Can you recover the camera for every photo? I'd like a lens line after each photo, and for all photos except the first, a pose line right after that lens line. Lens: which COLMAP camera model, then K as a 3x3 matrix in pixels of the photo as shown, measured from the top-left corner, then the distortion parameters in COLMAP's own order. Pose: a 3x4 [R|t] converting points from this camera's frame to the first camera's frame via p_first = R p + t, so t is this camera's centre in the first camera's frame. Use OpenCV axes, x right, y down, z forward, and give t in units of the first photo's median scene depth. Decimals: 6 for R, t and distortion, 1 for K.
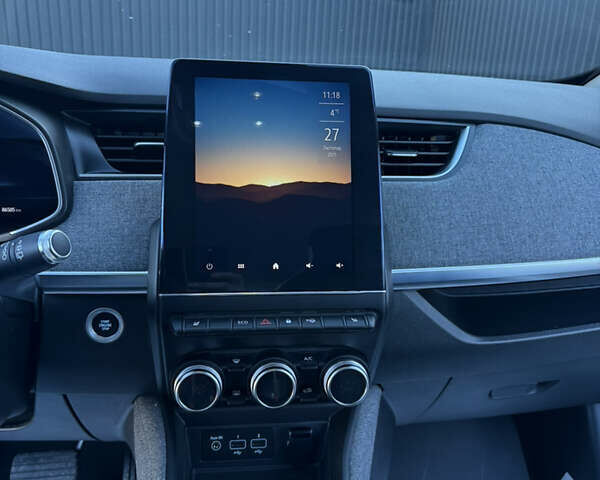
lens RADIAL K [[568.6, 0, 300.0], [0, 568.6, 240.0], [0, 0, 1]] dist [0.172938, -0.369558]
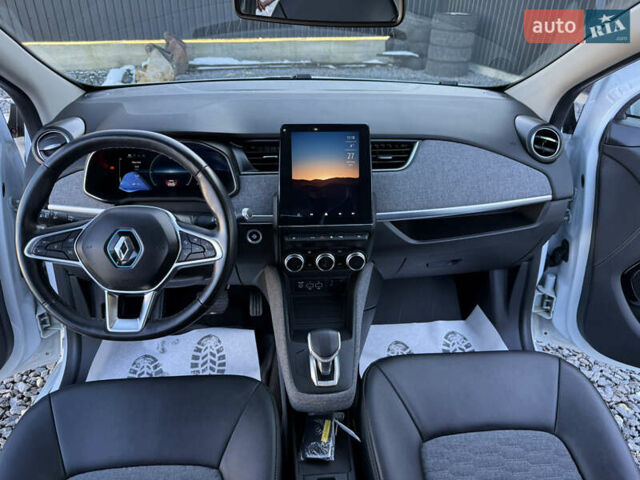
lens RADIAL K [[460.4, 0, 323.1], [0, 460.4, 236.9], [0, 0, 1]] dist [0.067563, -0.048484]
pose [[0.999070, 0.005494, -0.042760, 0.026305], [0.003492, 0.978272, 0.207297, -0.246057], [0.042970, -0.207253, 0.977343, -0.852615]]
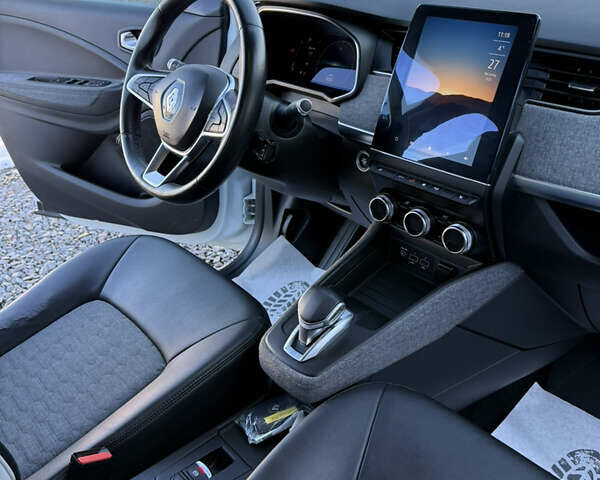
lens RADIAL K [[568.6, 0, 300.0], [0, 568.6, 240.0], [0, 0, 1]] dist [0.172938, -0.369558]
pose [[0.554163, 0.353088, -0.753812, 0.981105], [-0.191733, 0.935373, 0.297180, -0.113249], [0.810026, -0.020155, 0.586048, -0.196678]]
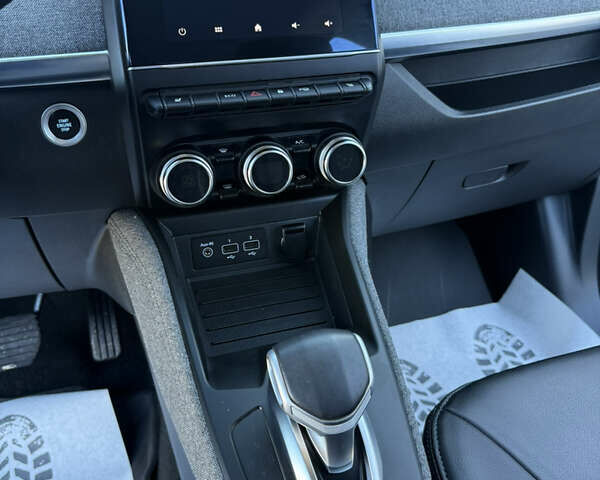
lens RADIAL K [[568.6, 0, 300.0], [0, 568.6, 240.0], [0, 0, 1]] dist [0.172938, -0.369558]
pose [[0.980967, -0.130686, 0.143615, -0.141511], [0.102673, 0.976862, 0.187612, 0.192709], [-0.164811, -0.169295, 0.971687, 0.074626]]
